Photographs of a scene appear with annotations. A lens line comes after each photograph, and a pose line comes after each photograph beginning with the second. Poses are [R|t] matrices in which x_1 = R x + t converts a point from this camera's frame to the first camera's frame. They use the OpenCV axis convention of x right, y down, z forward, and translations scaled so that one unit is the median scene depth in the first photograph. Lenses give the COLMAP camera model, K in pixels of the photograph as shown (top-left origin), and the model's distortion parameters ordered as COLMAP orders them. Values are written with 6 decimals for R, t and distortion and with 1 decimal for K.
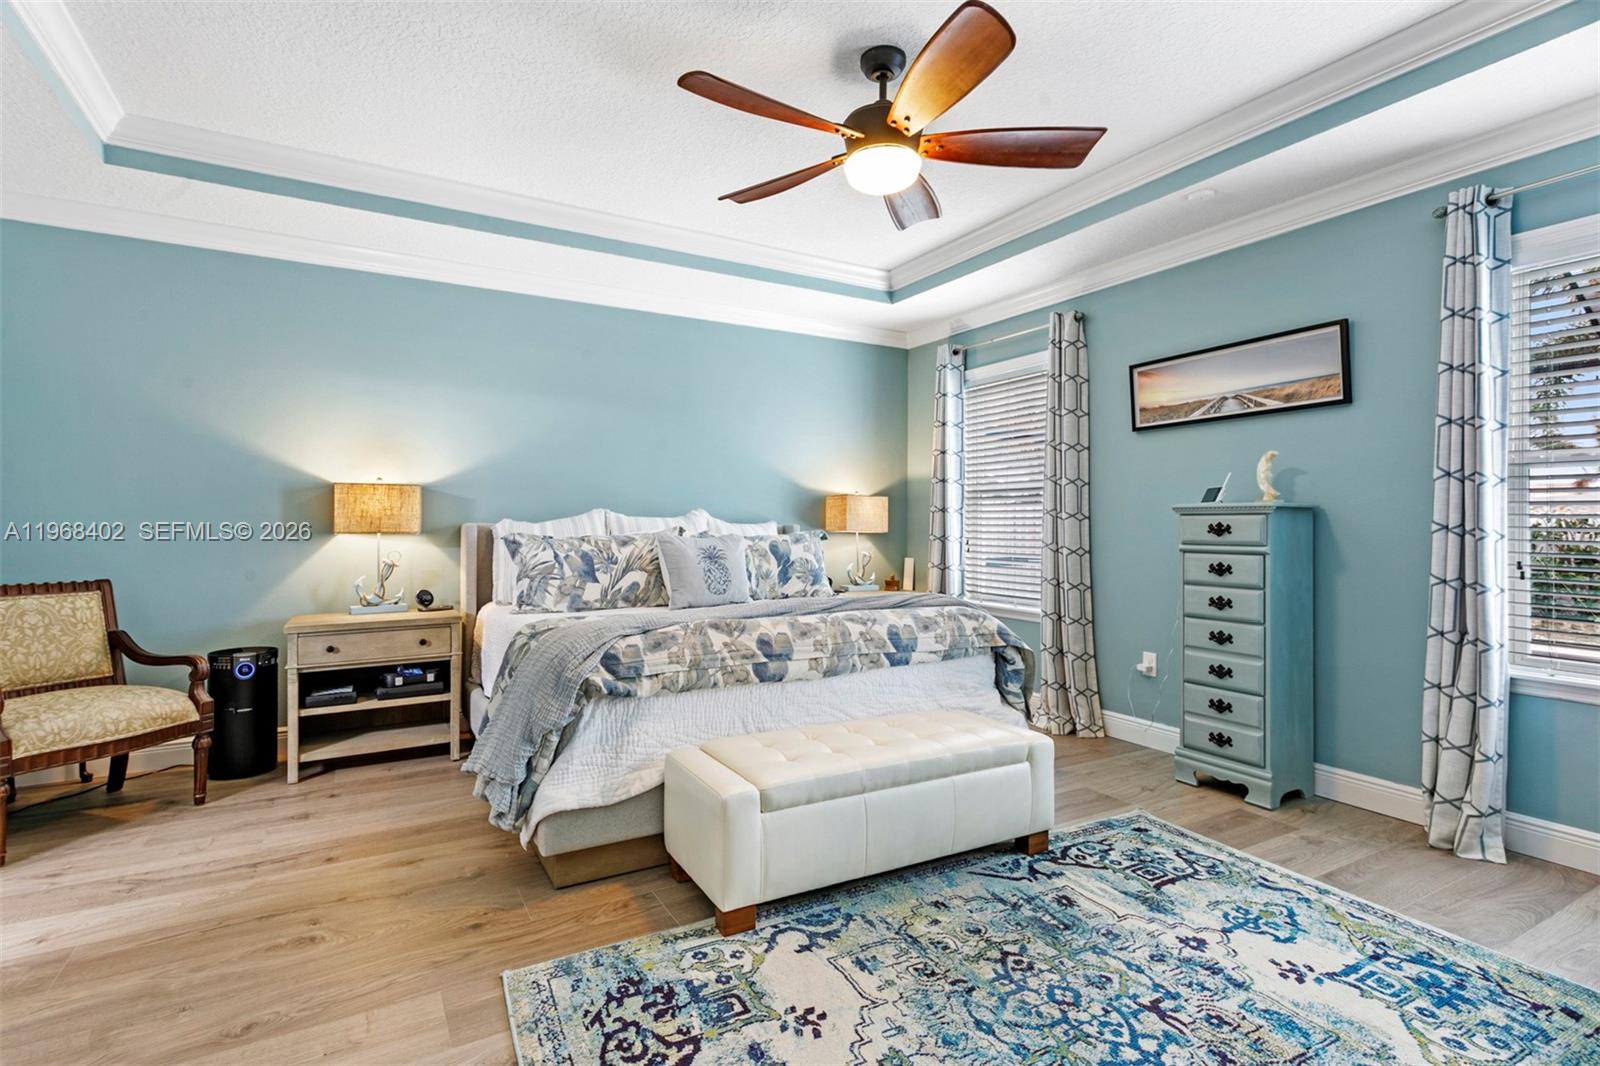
lens RADIAL K [[764.8, 0, 782.2], [0, 764.8, 508.5], [0, 0, 1]] dist [-0.000302, 0.000470]
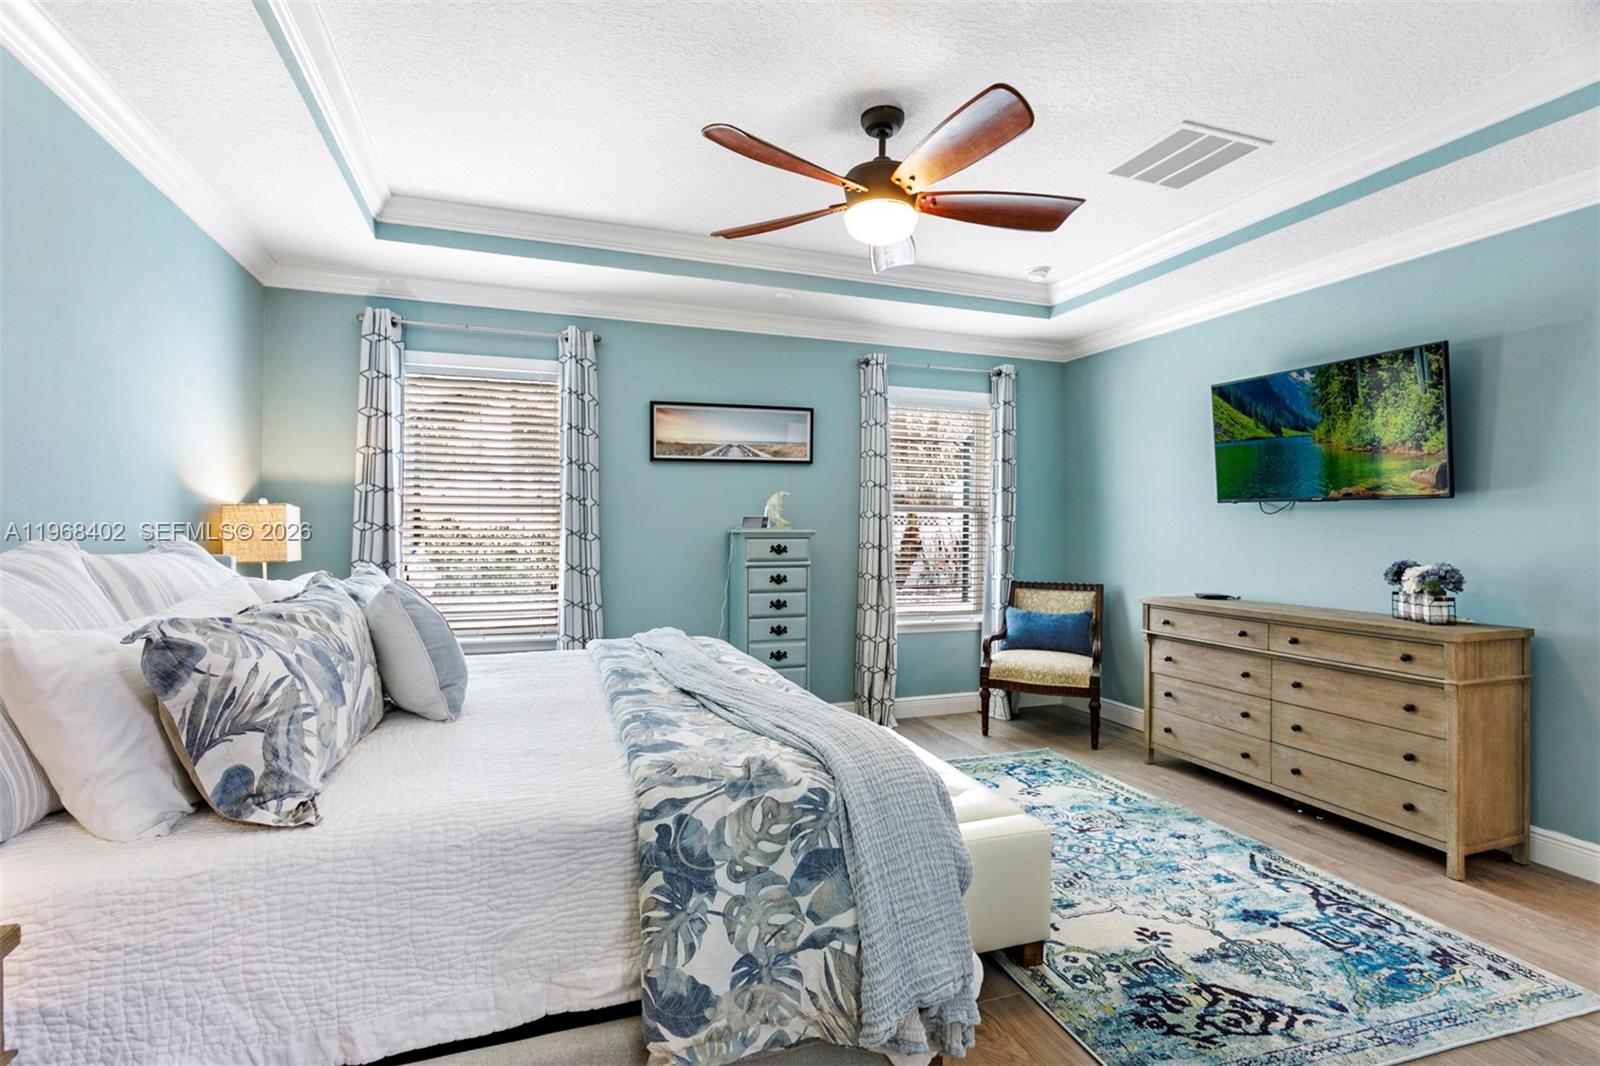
lens RADIAL K [[764.8, 0, 796.8], [0, 764.8, 527.8], [0, 0, 1]] dist [-0.000302, 0.000470]
pose [[0.169348, -0.005750, 0.985540, -0.830376], [-0.022694, 0.999695, 0.009732, -0.026894], [-0.985295, -0.024014, 0.169166, 0.837748]]
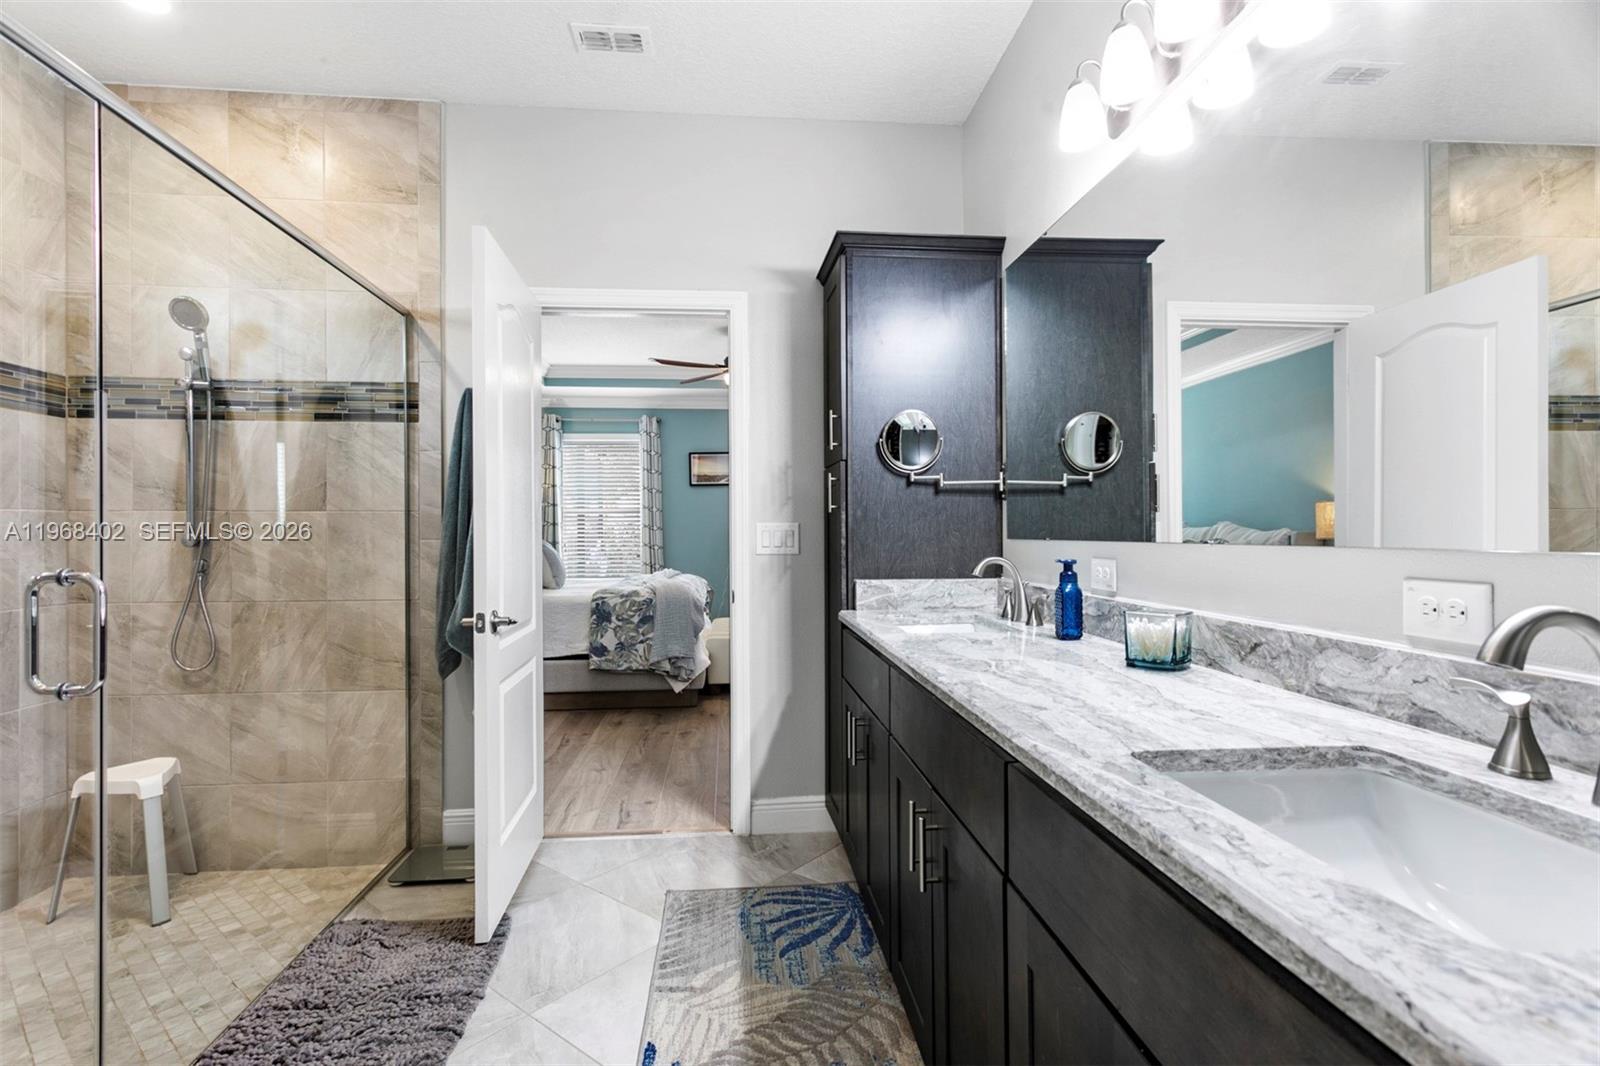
lens RADIAL K [[764.8, 0, 797.2], [0, 764.8, 532.8], [0, 0, 1]] dist [-0.000302, 0.000470]
pose [[0.408924, -0.006636, 0.912544, -1.722597], [-0.008778, 0.999899, 0.011205, -0.005171], [-0.912526, -0.012593, 0.408825, -0.093411]]
